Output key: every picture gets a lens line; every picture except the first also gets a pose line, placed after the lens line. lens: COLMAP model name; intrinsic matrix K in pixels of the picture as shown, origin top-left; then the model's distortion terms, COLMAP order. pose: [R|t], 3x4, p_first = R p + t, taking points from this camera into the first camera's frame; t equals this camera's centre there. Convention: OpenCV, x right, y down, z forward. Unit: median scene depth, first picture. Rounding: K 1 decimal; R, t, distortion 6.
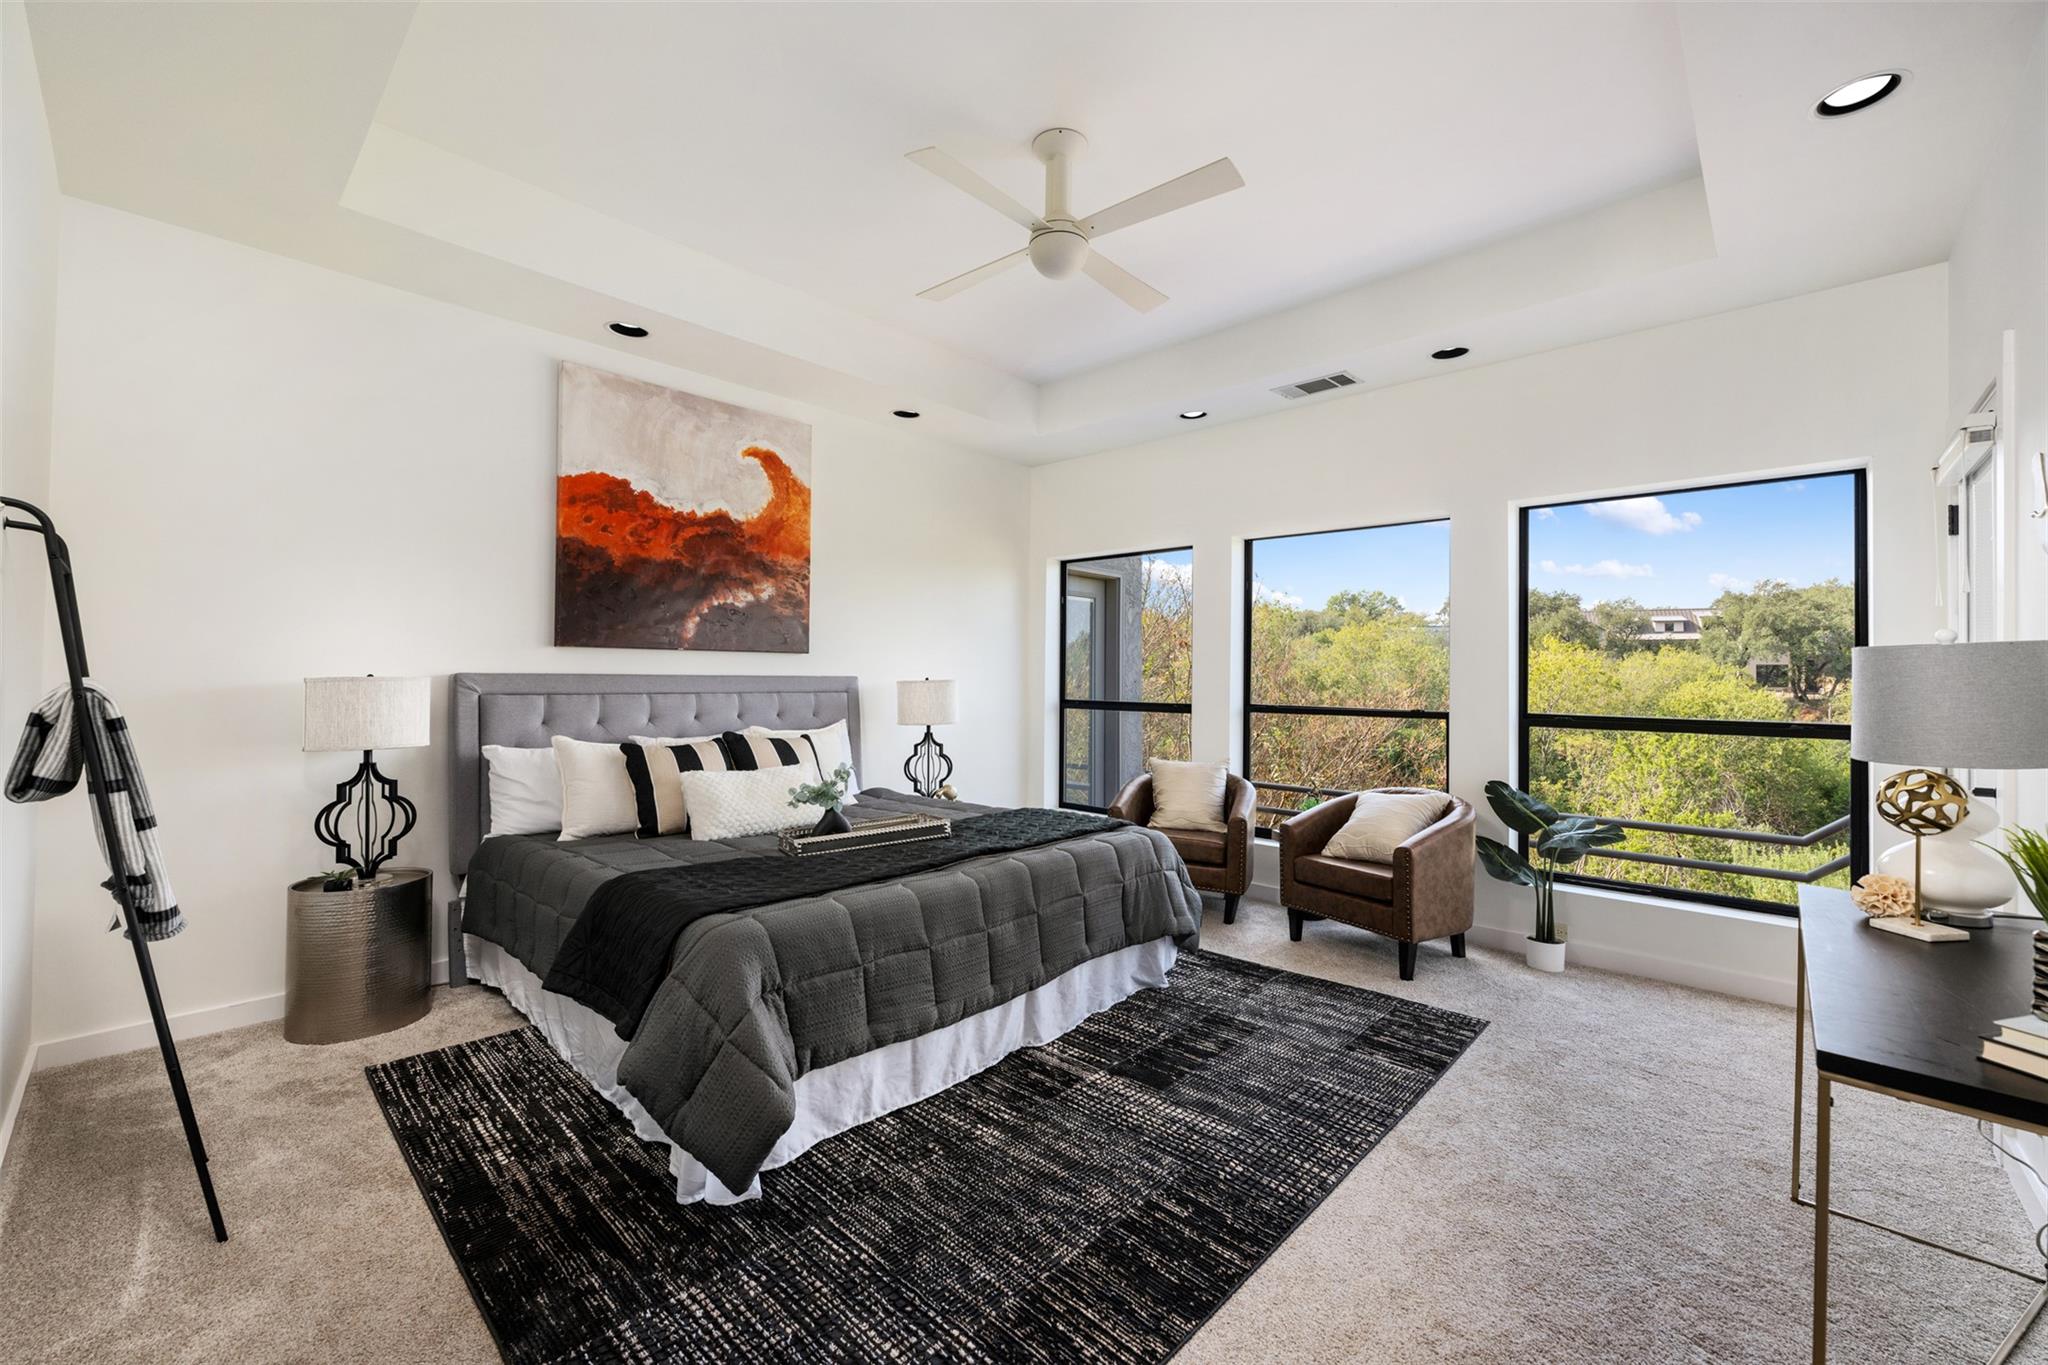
lens RADIAL K [[827.8, 0, 1015.7], [0, 827.8, 685.8], [0, 0, 1]] dist [0.000947, 0.000091]
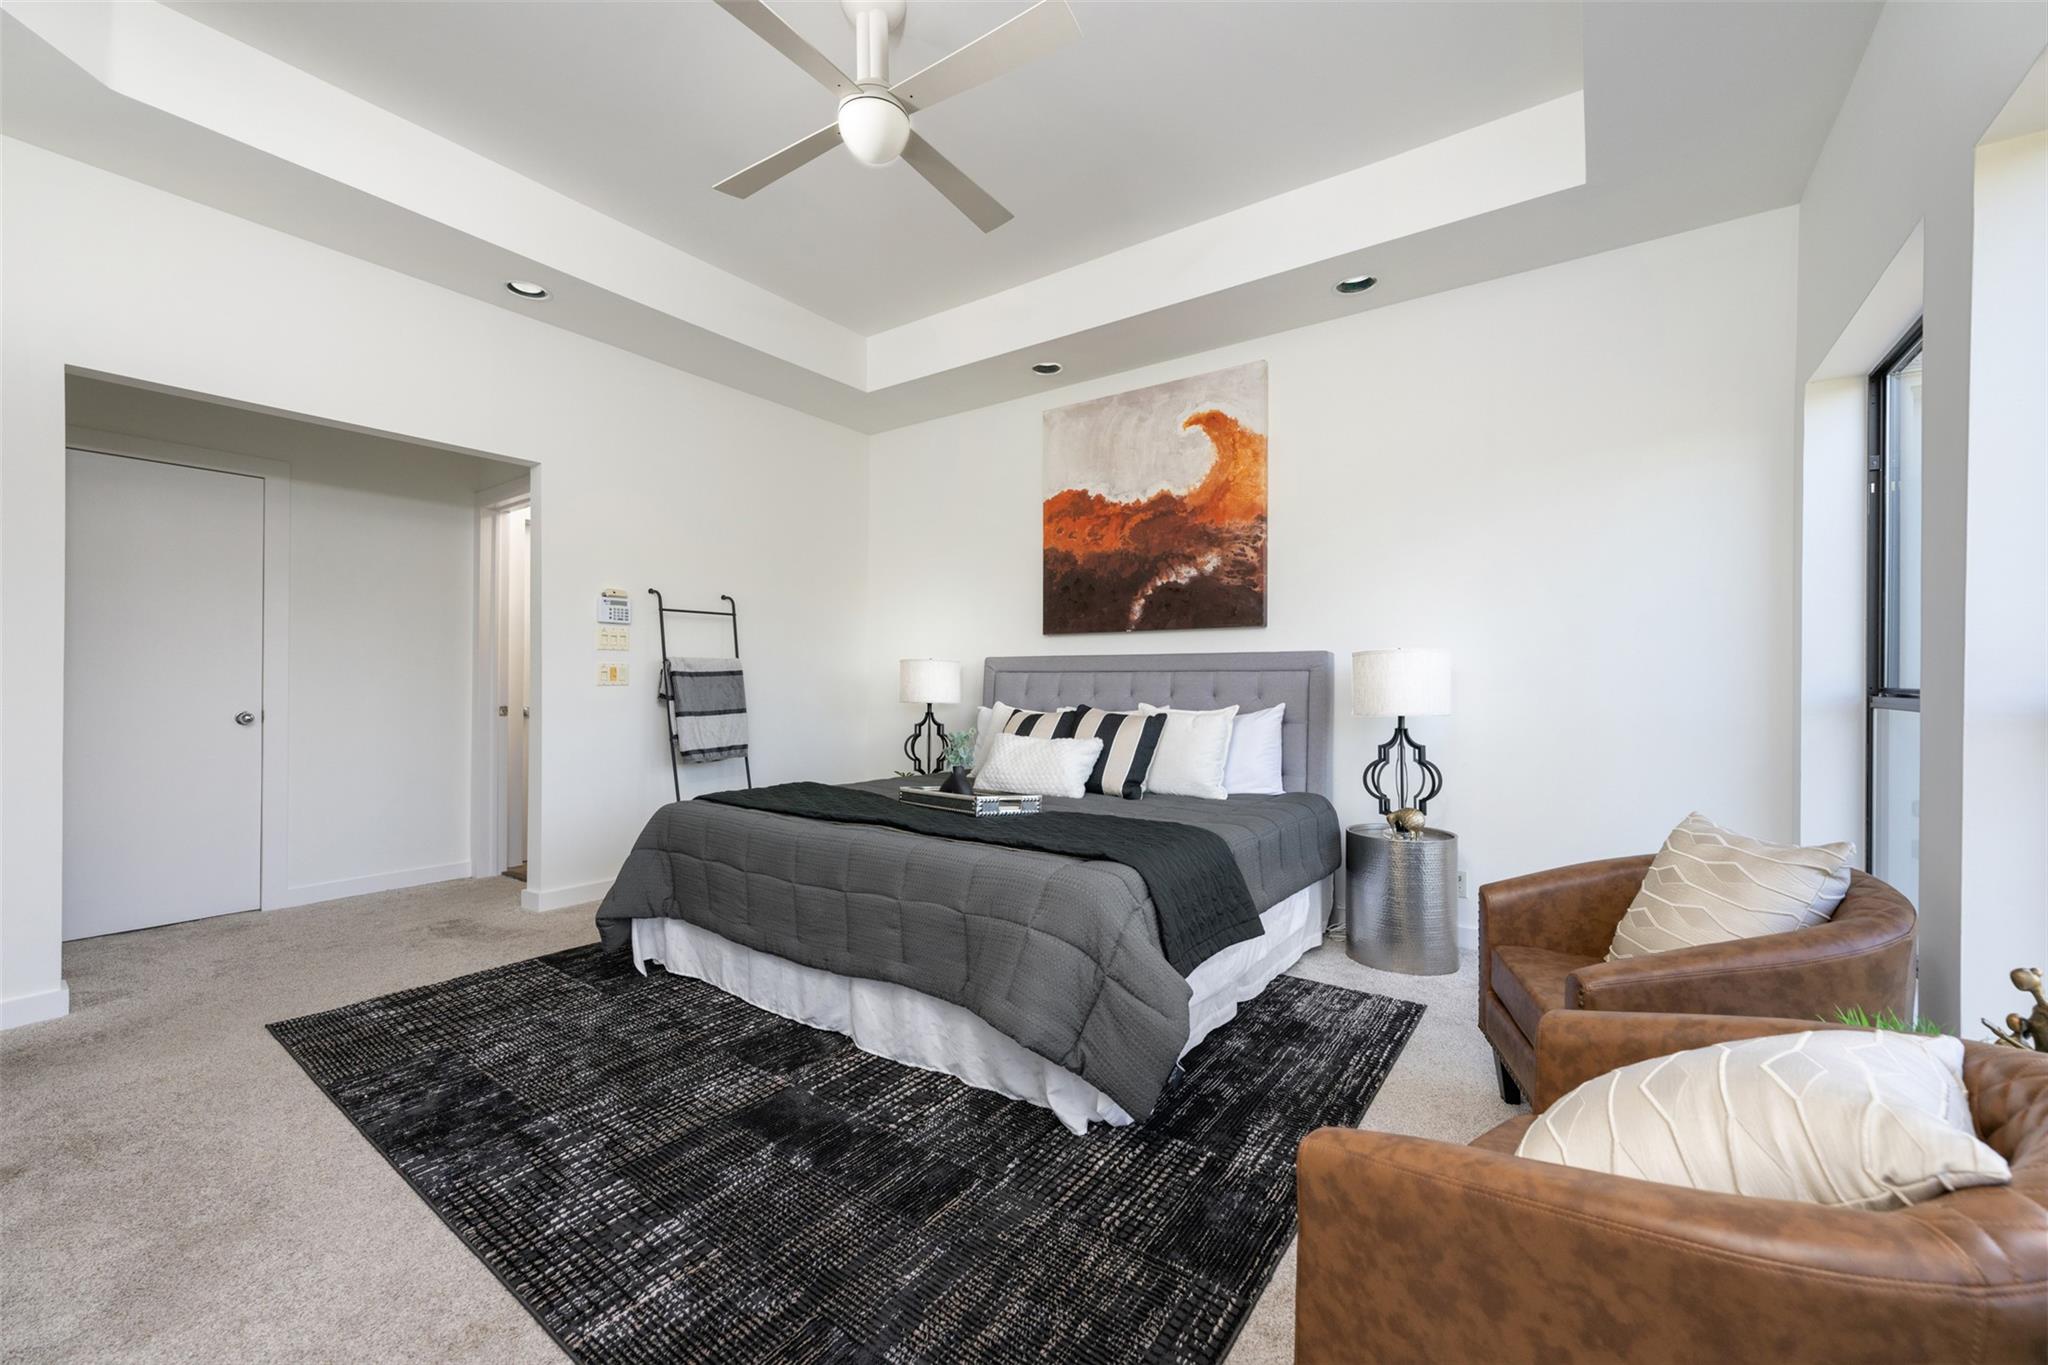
lens RADIAL K [[880.5, 0, 1021.9], [0, 880.5, 661.6], [0, 0, 1]] dist [-0.000447, 0.000004]
pose [[0.096993, -0.003012, -0.995281, 0.687975], [0.012665, 0.999918, -0.001791, -0.003481], [0.995204, -0.012431, 0.097023, 0.711007]]
